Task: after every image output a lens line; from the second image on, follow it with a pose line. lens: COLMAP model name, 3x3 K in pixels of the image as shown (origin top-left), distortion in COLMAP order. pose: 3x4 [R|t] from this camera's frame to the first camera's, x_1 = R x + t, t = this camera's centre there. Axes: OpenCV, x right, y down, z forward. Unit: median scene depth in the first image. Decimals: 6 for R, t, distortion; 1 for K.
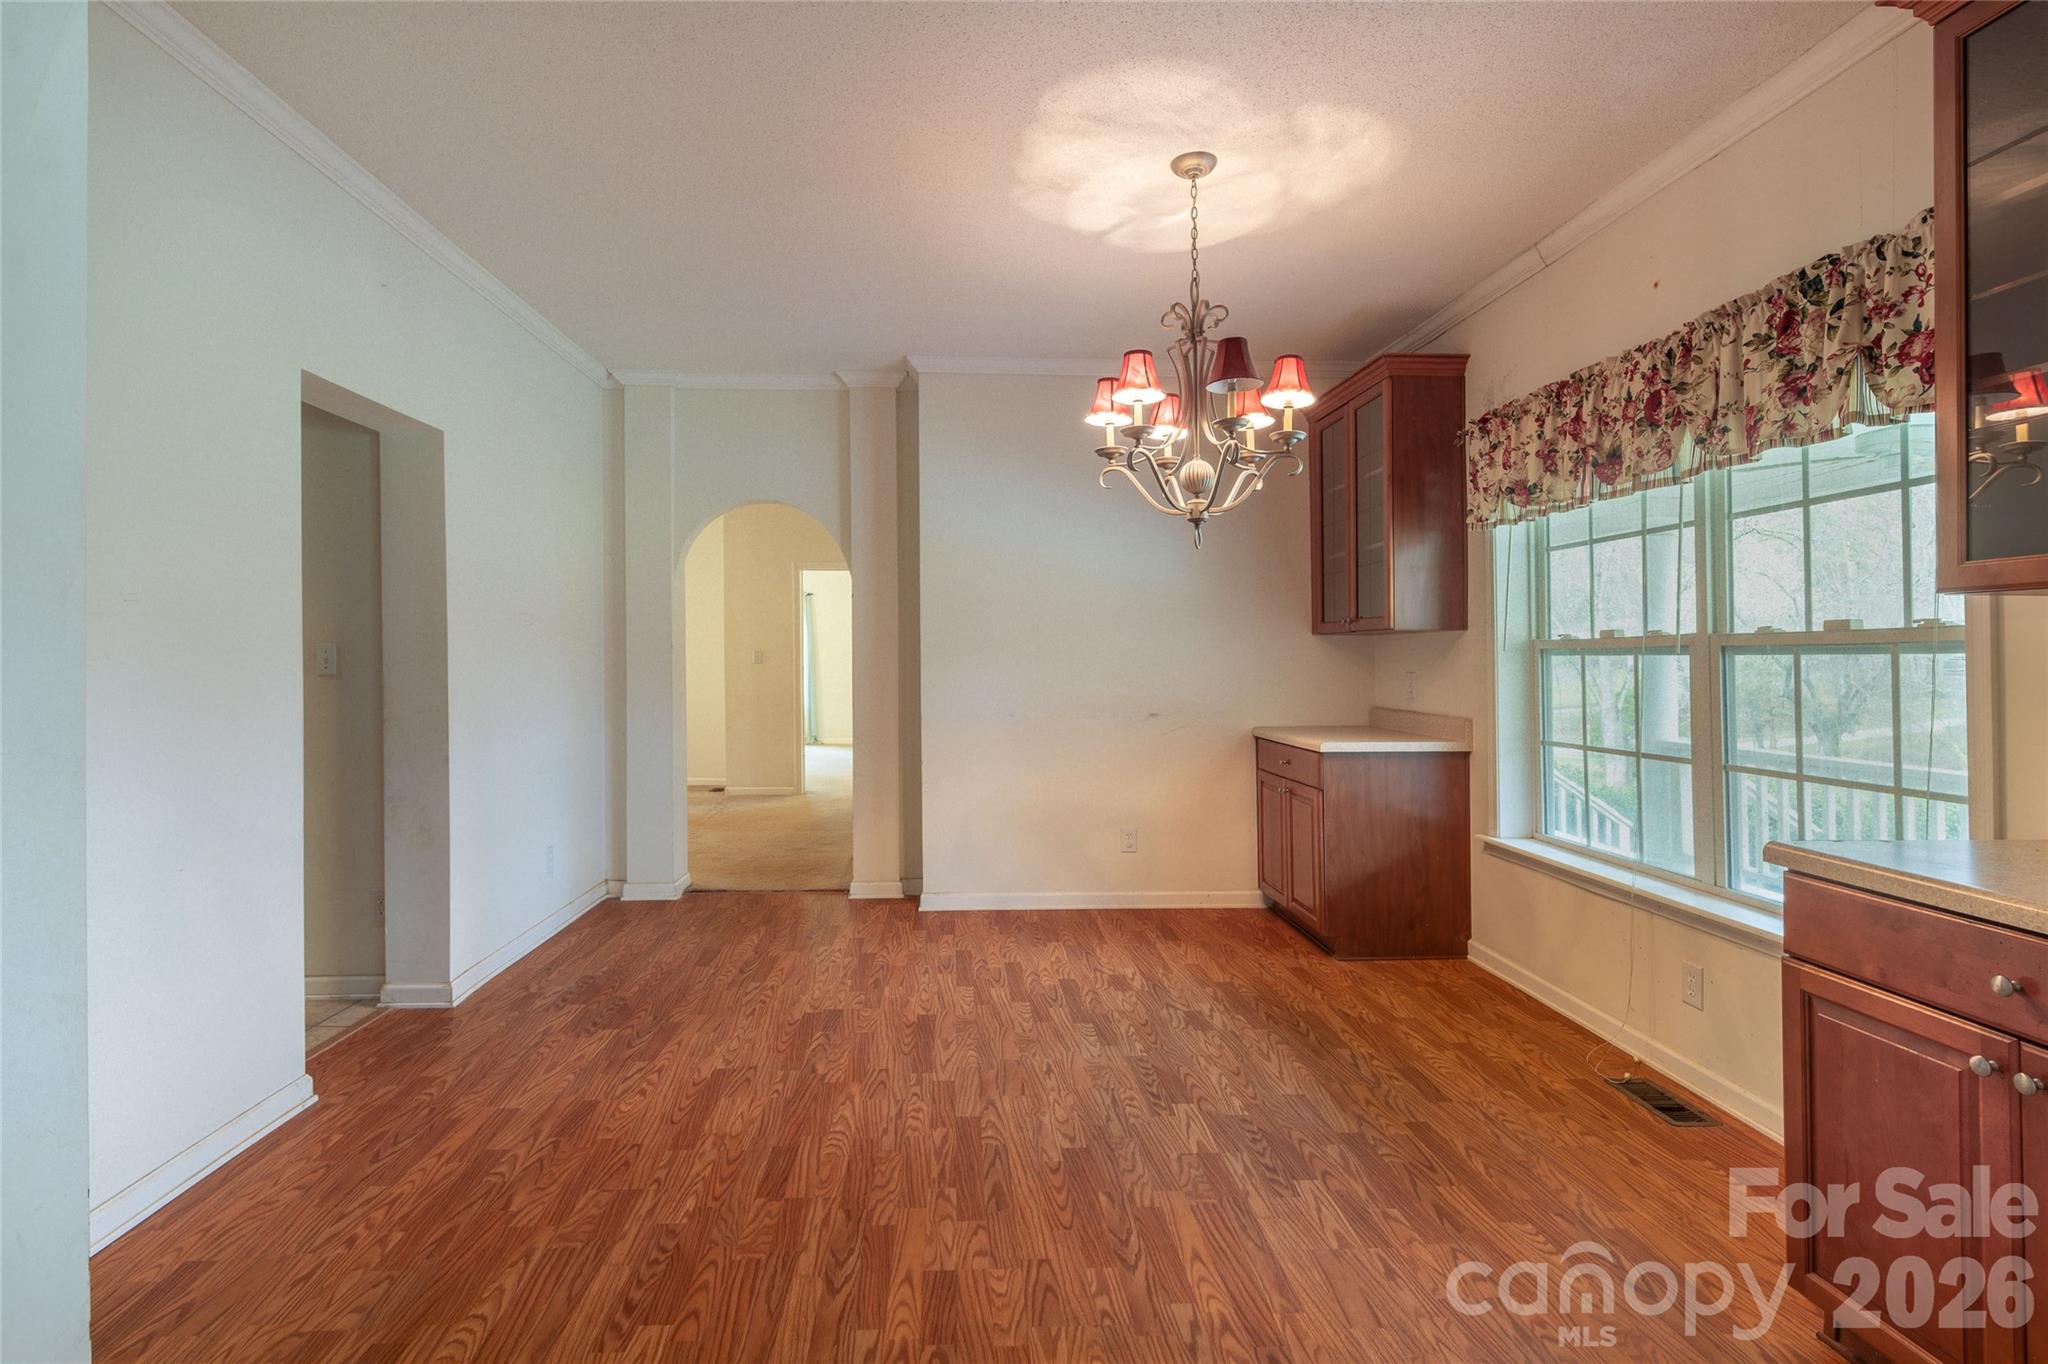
lens RADIAL K [[983.0, 0, 995.6], [0, 983.0, 629.9], [0, 0, 1]] dist [0.002465, -0.000743]
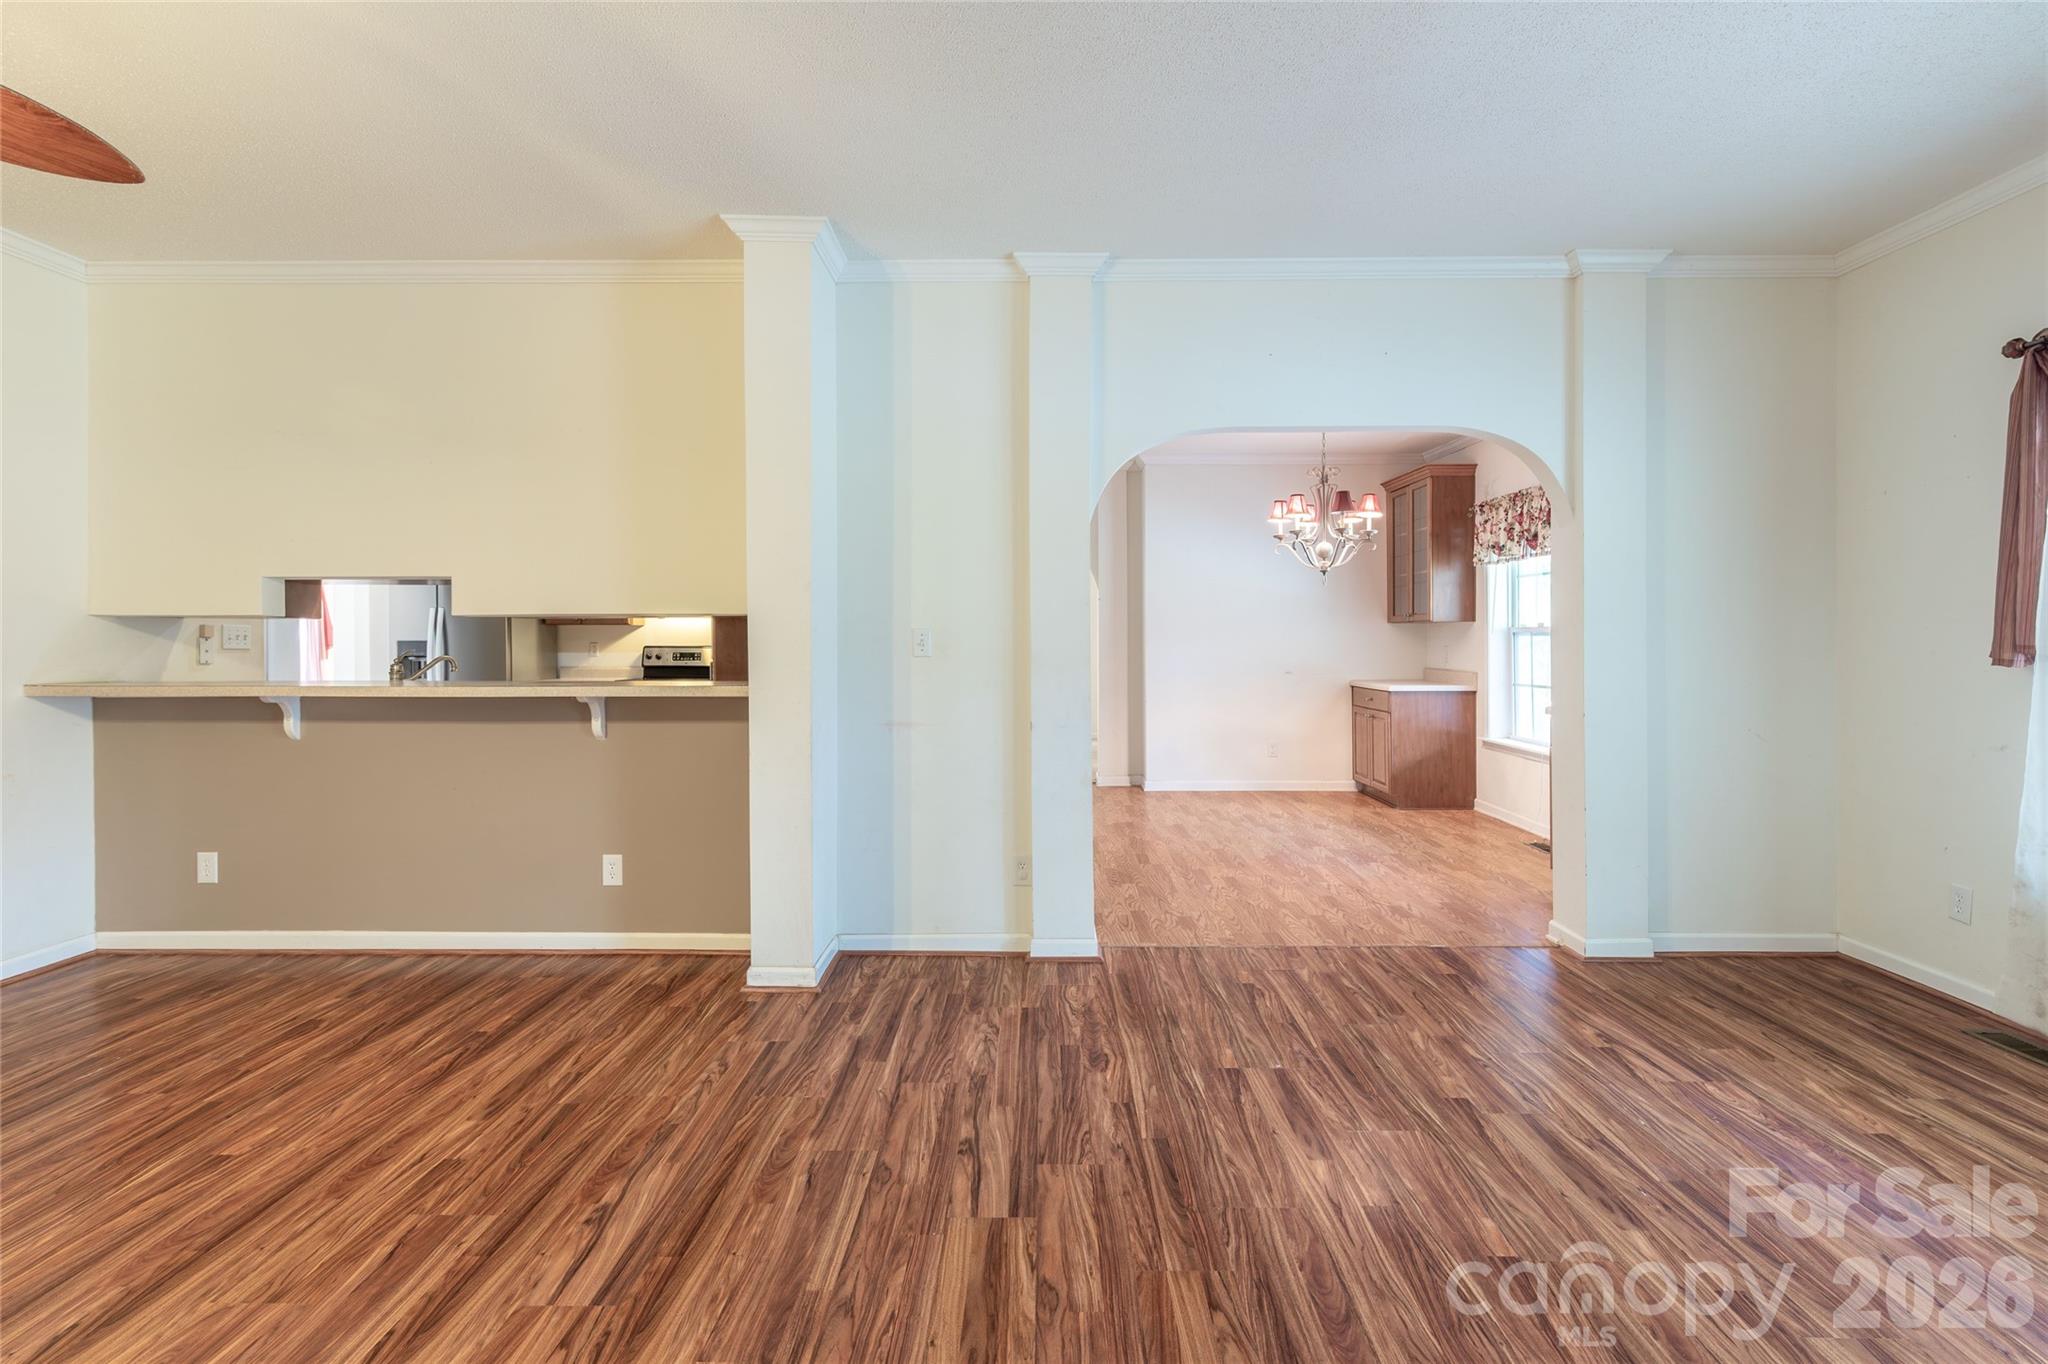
lens RADIAL K [[983.0, 0, 1037.4], [0, 983.0, 635.1], [0, 0, 1]] dist [0.002465, -0.000743]
pose [[0.998726, -0.001048, -0.050442, -0.289761], [0.002332, 0.999675, 0.025392, -0.030287], [0.050399, -0.025477, 0.998404, -1.085139]]
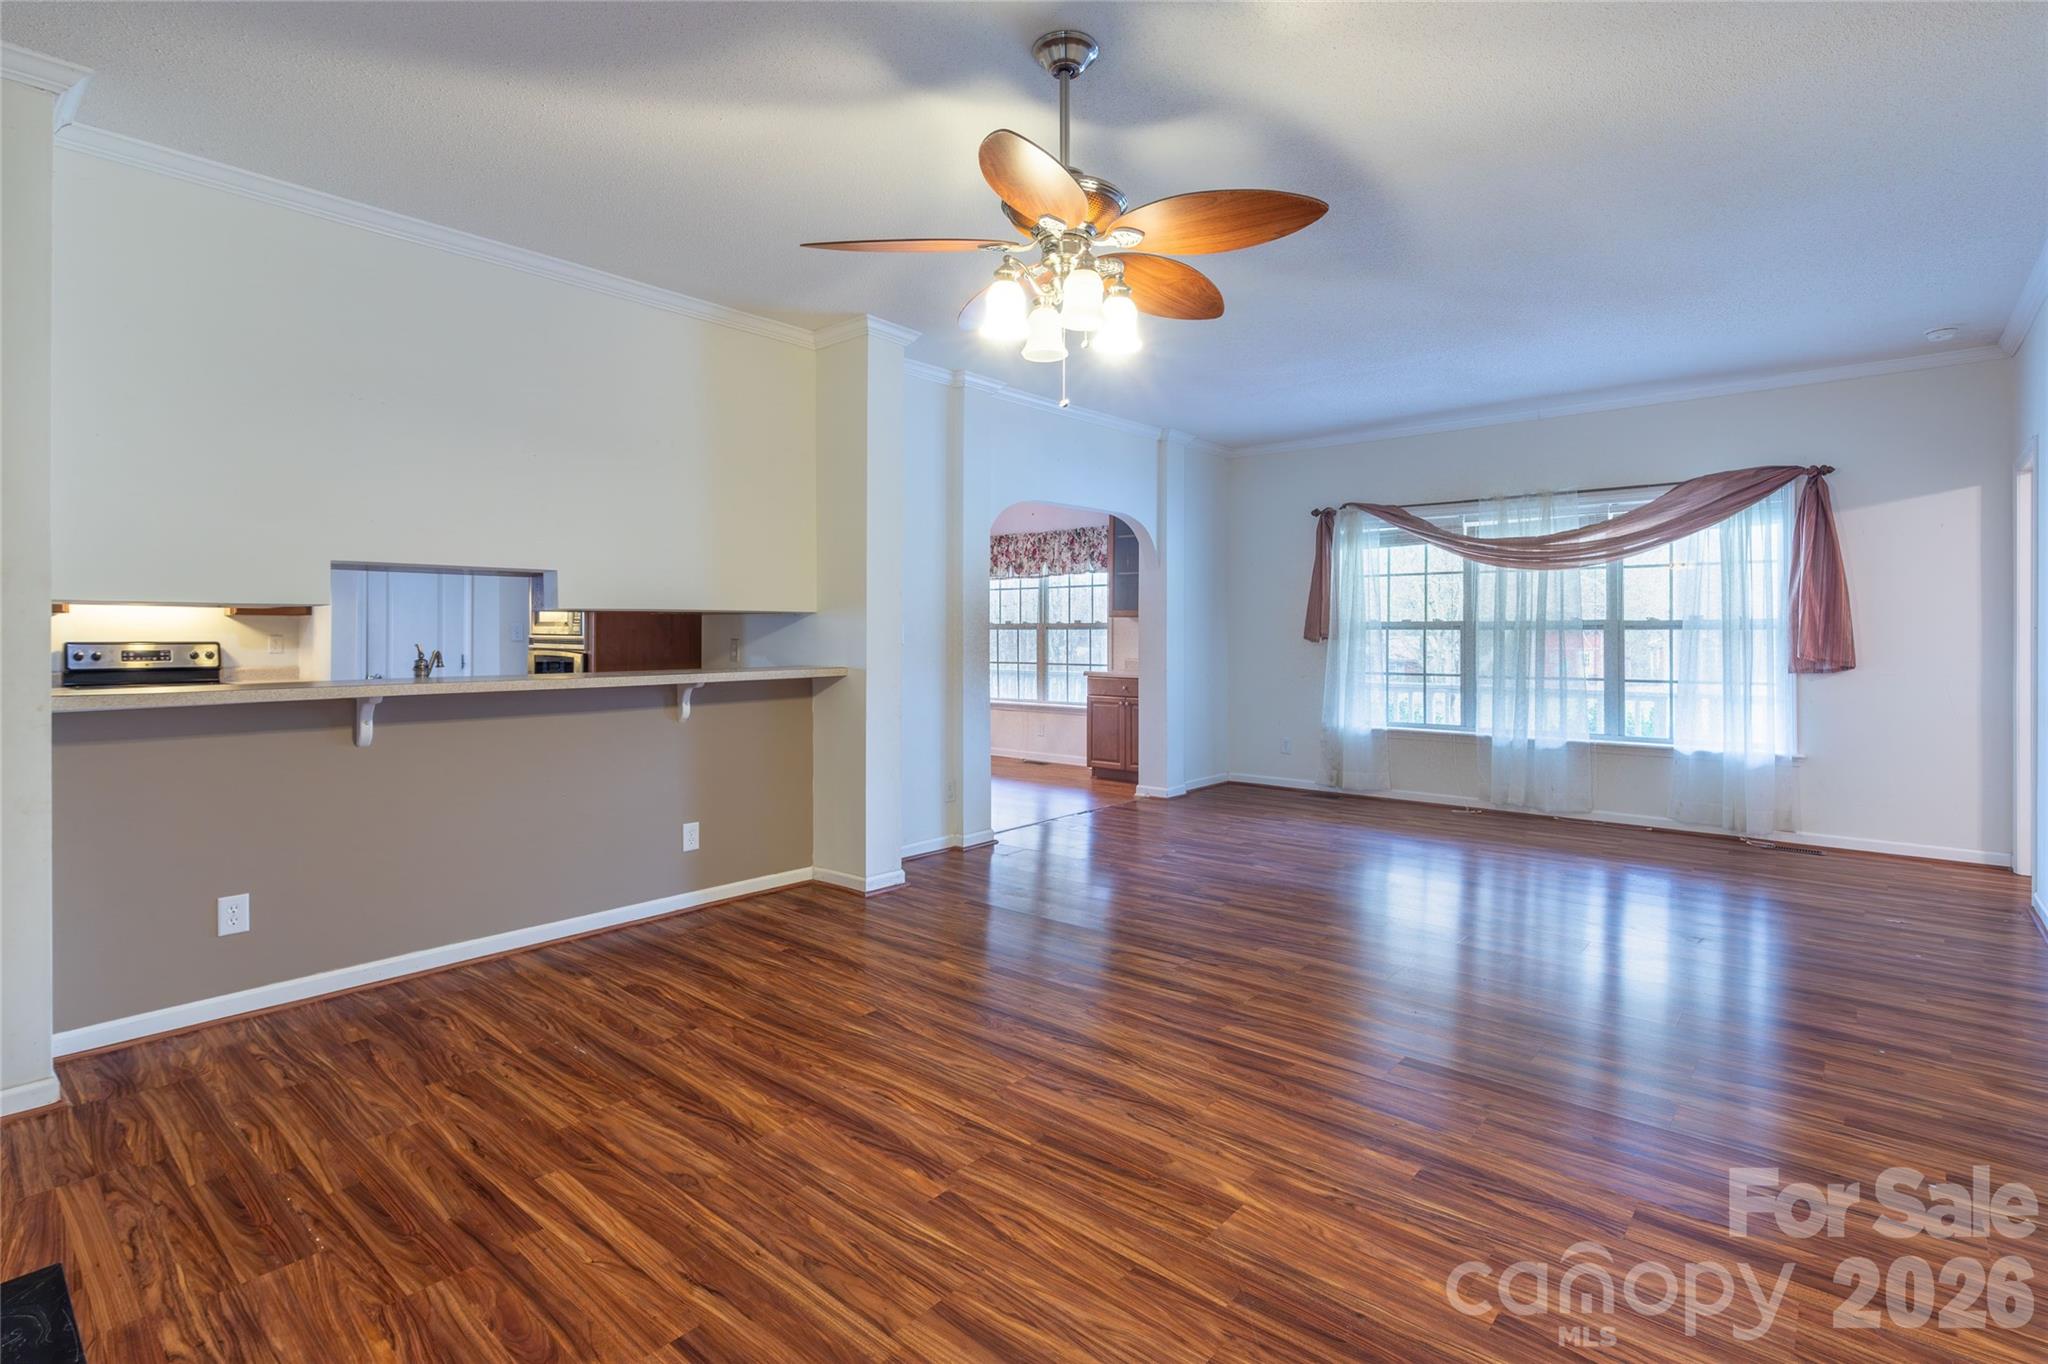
lens RADIAL K [[983.0, 0, 1045.7], [0, 983.0, 609.7], [0, 0, 1]] dist [0.002465, -0.000743]
pose [[0.671672, 0.015603, 0.740684, -1.678643], [-0.019462, 0.999805, -0.003413, -0.030210], [-0.740593, -0.012122, 0.671845, -1.192437]]
